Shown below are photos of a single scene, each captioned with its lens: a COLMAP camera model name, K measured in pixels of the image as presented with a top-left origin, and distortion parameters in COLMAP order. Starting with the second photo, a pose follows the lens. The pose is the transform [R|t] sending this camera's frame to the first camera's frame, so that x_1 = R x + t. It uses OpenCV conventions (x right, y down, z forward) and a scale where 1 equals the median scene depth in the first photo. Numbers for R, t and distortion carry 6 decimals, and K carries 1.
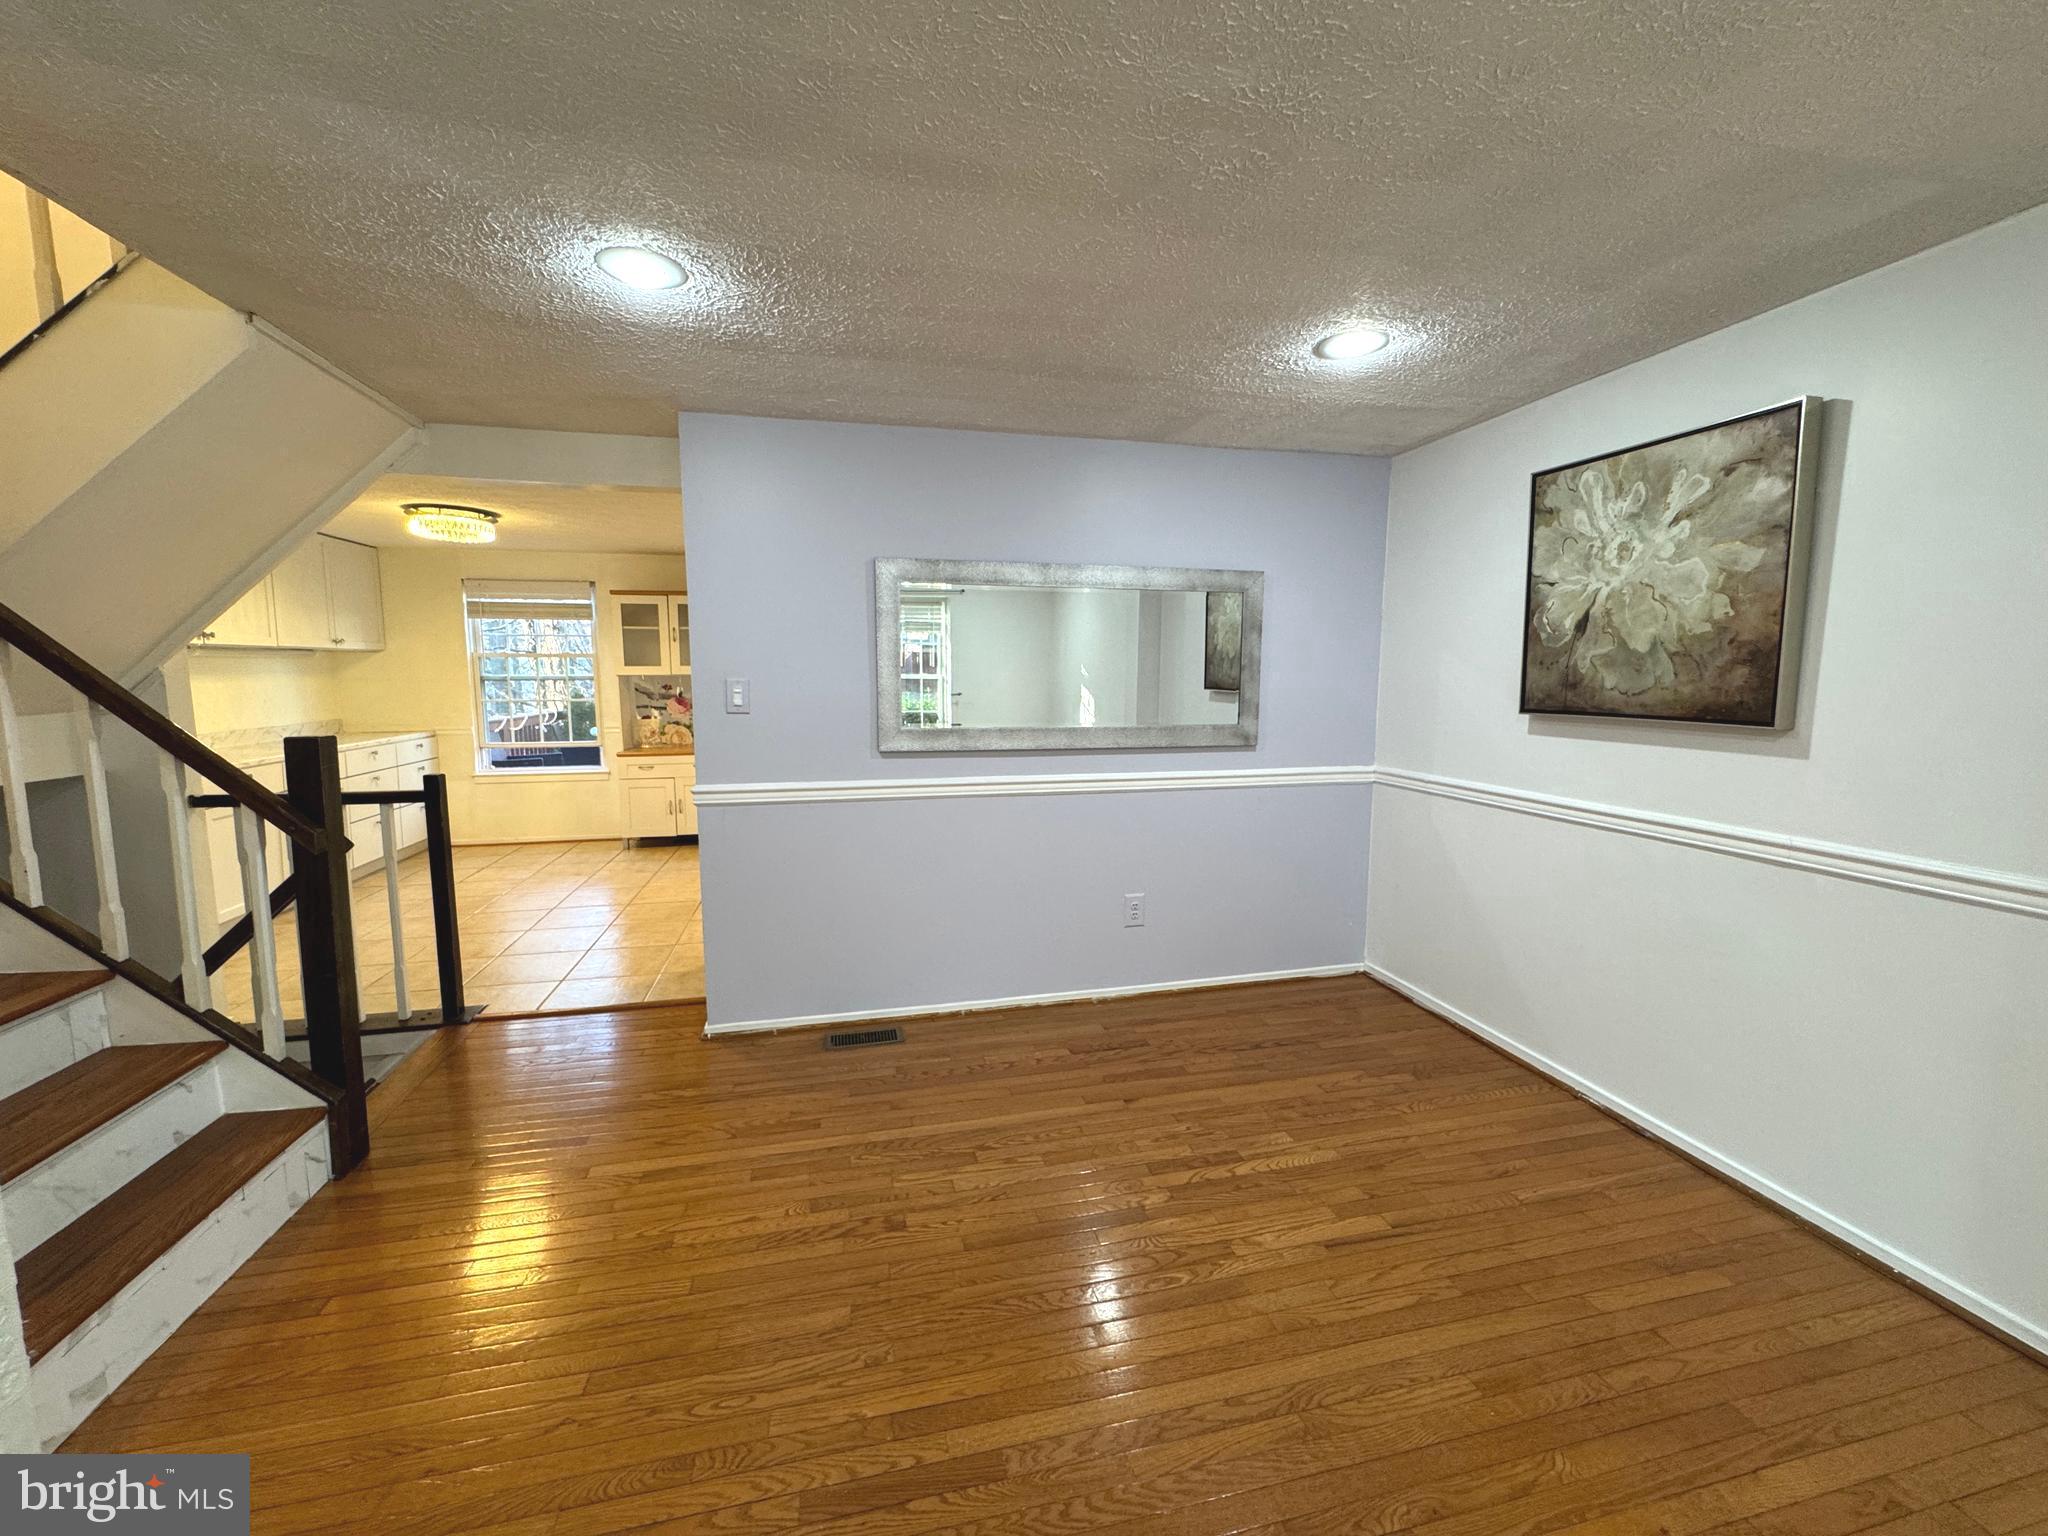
lens RADIAL K [[818.6, 0, 1022.1], [0, 818.6, 766.5], [0, 0, 1]] dist [-0.005601, 0.001068]
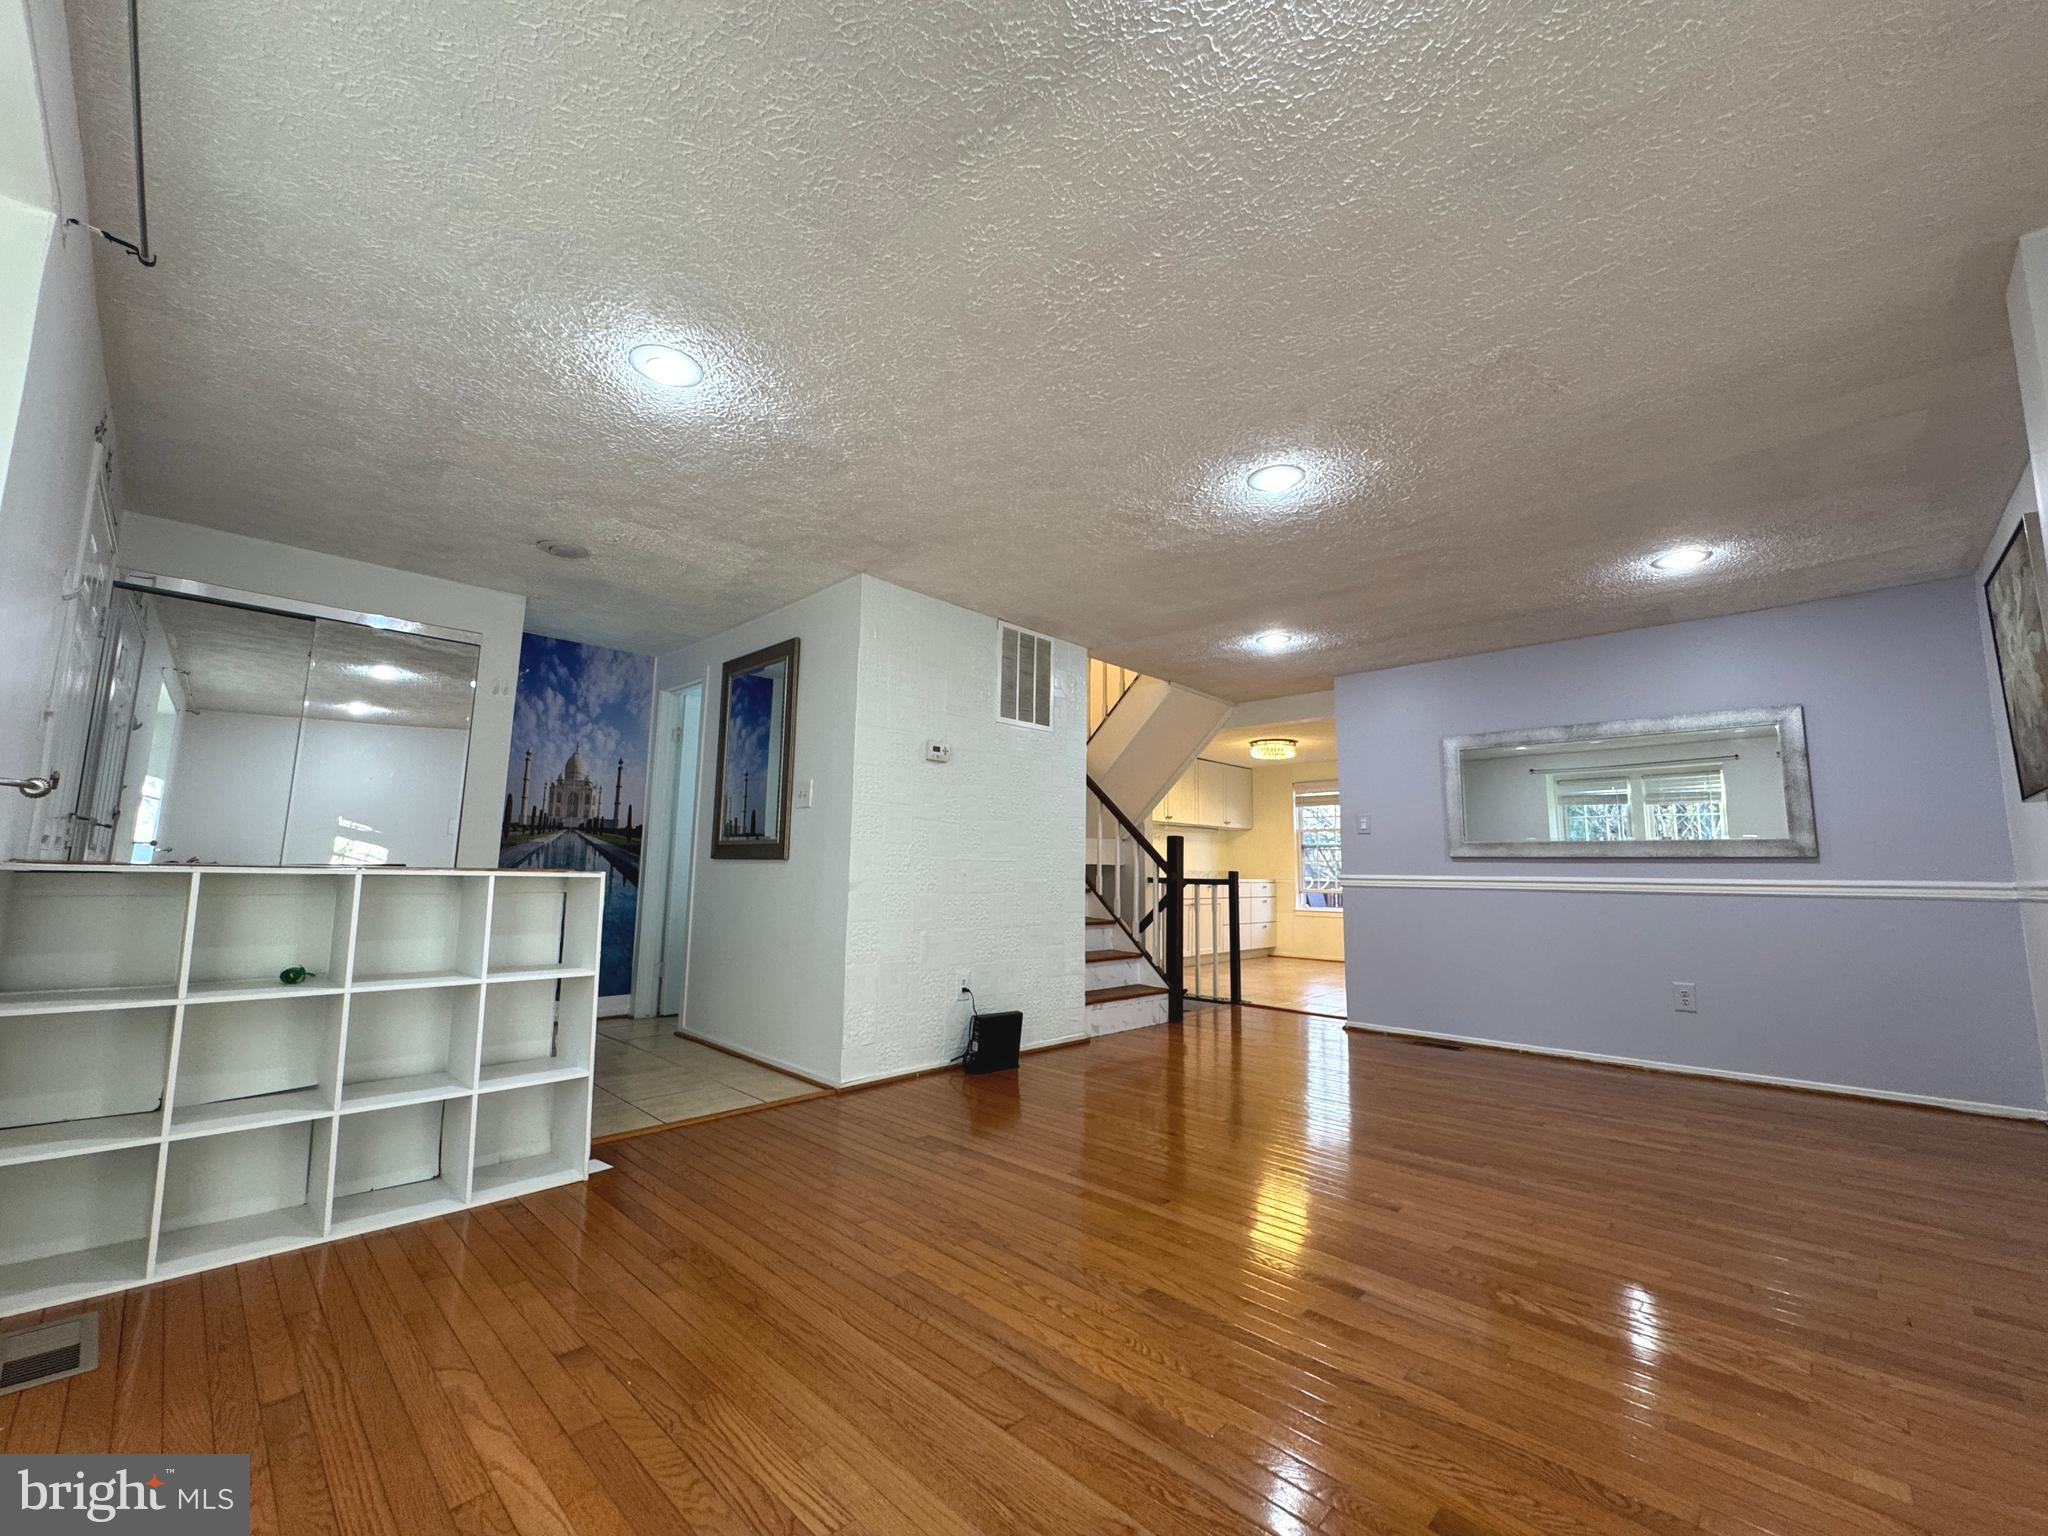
lens RADIAL K [[818.6, 0, 1019.9], [0, 818.6, 766.8], [0, 0, 1]] dist [-0.005601, 0.001068]
pose [[0.539237, -0.101012, -0.836074, 0.902774], [-0.115914, 0.974429, -0.192488, 0.268520], [0.834139, 0.200709, 0.513740, -0.666951]]
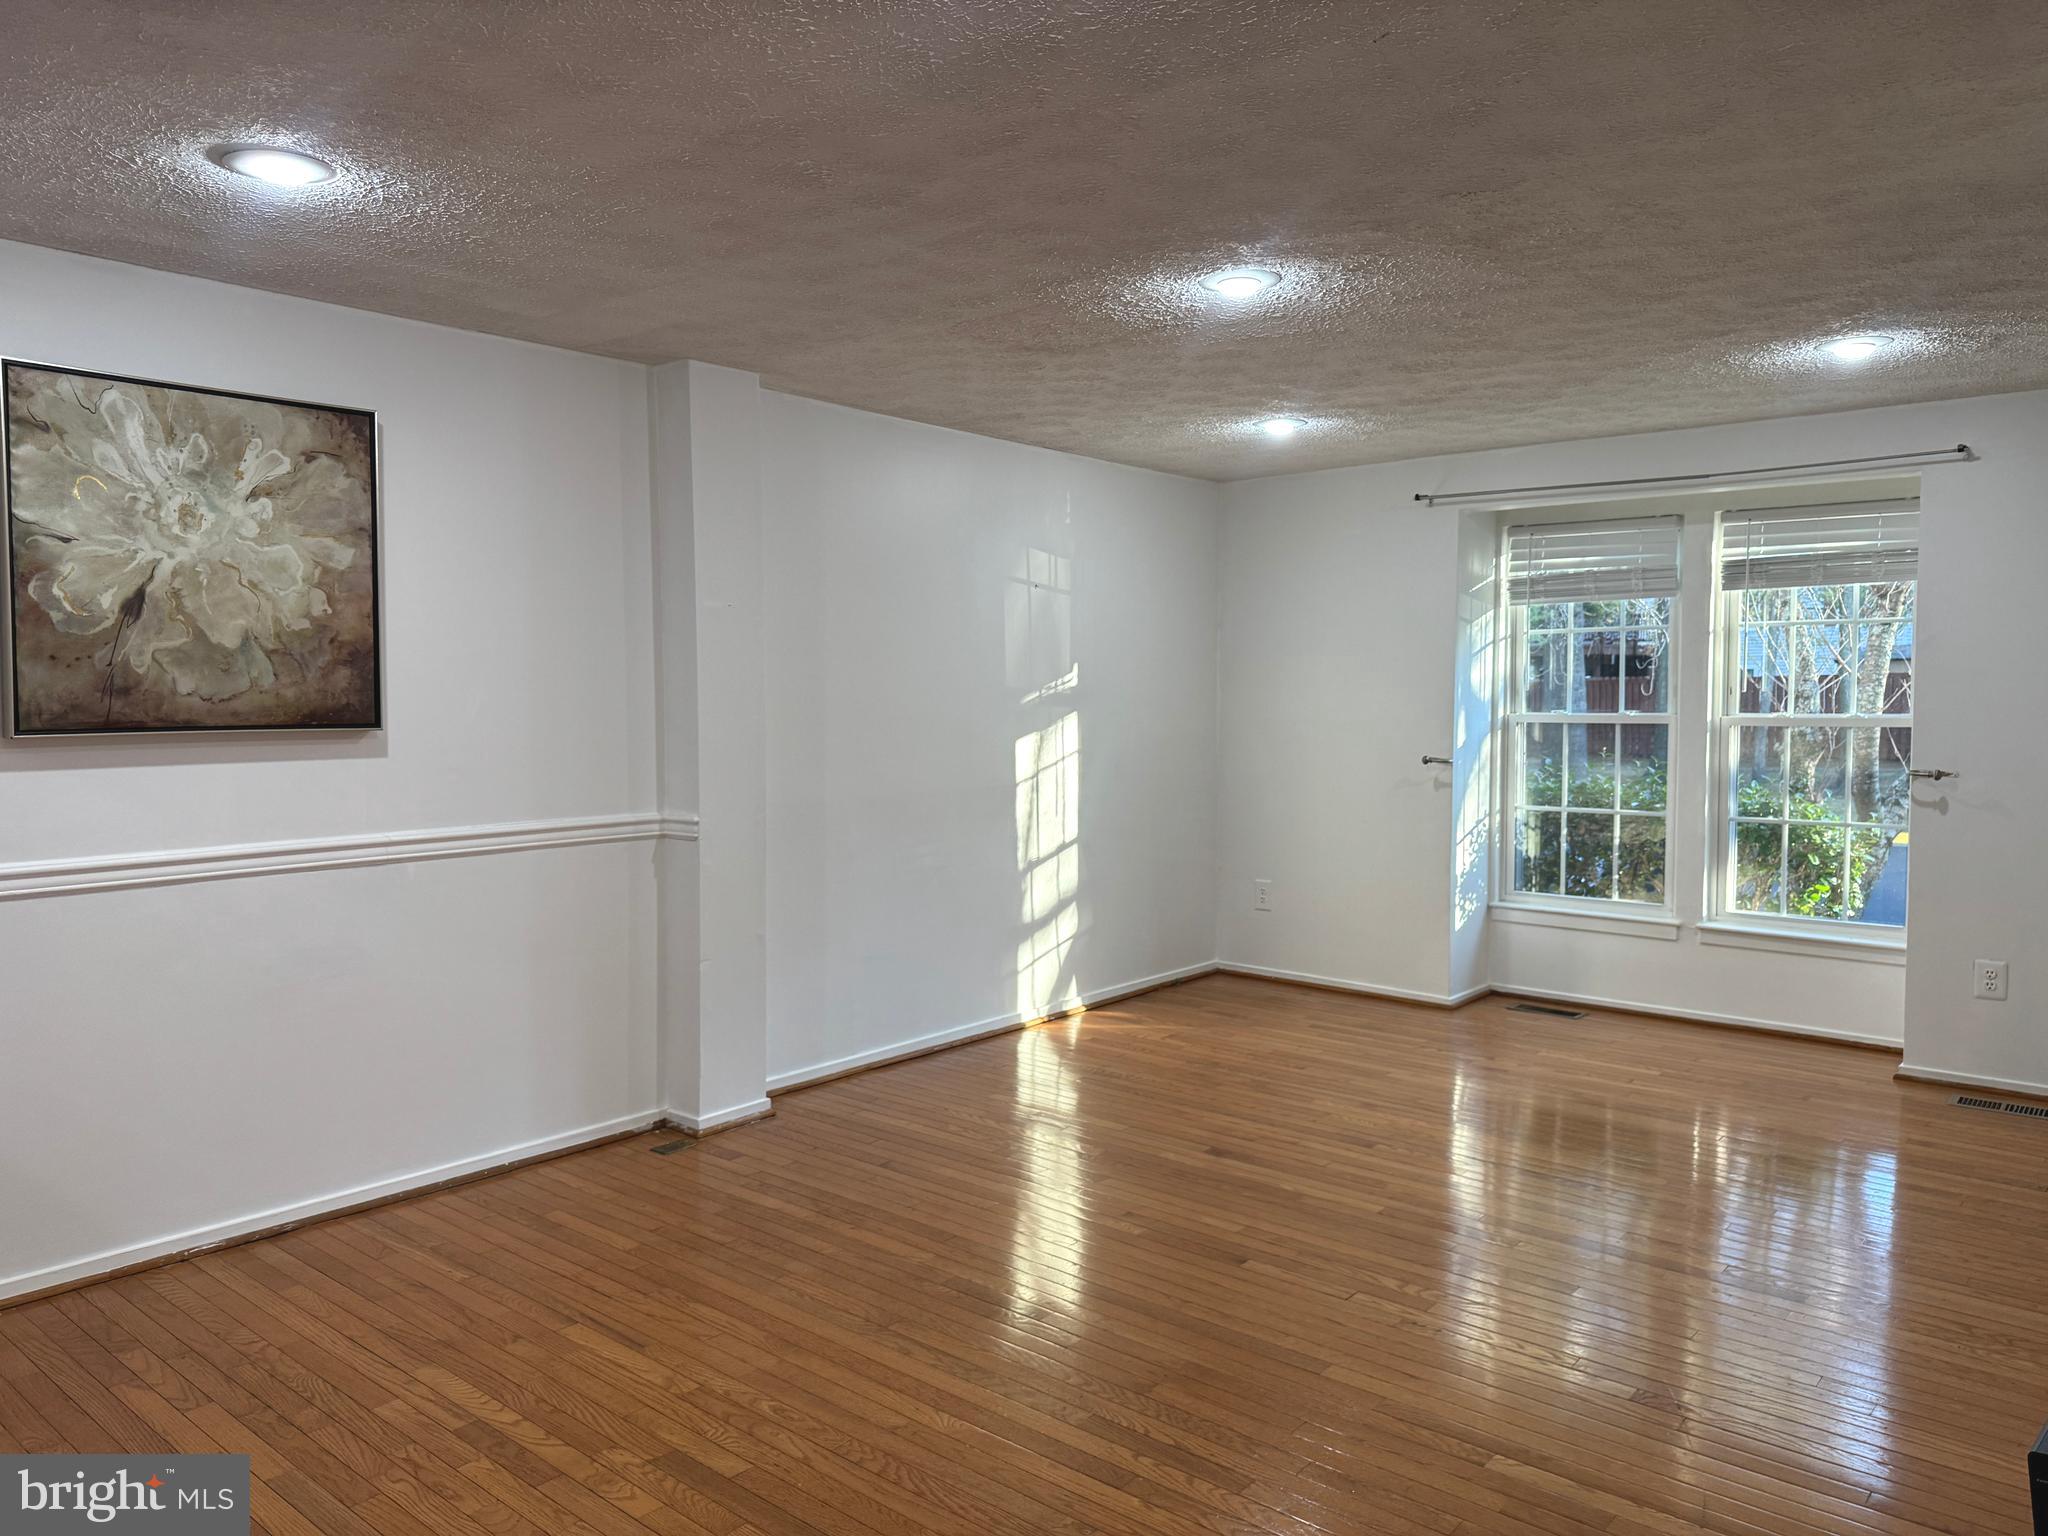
lens RADIAL K [[1422.5, 0, 1027.4], [0, 1422.5, 763.2], [0, 0, 1]] dist [0.041771, -0.001592]
pose [[-0.585213, -0.043896, 0.809690, -0.831995], [0.094070, 0.988117, 0.121559, -0.121936], [-0.805404, 0.147305, -0.574130, 1.156734]]
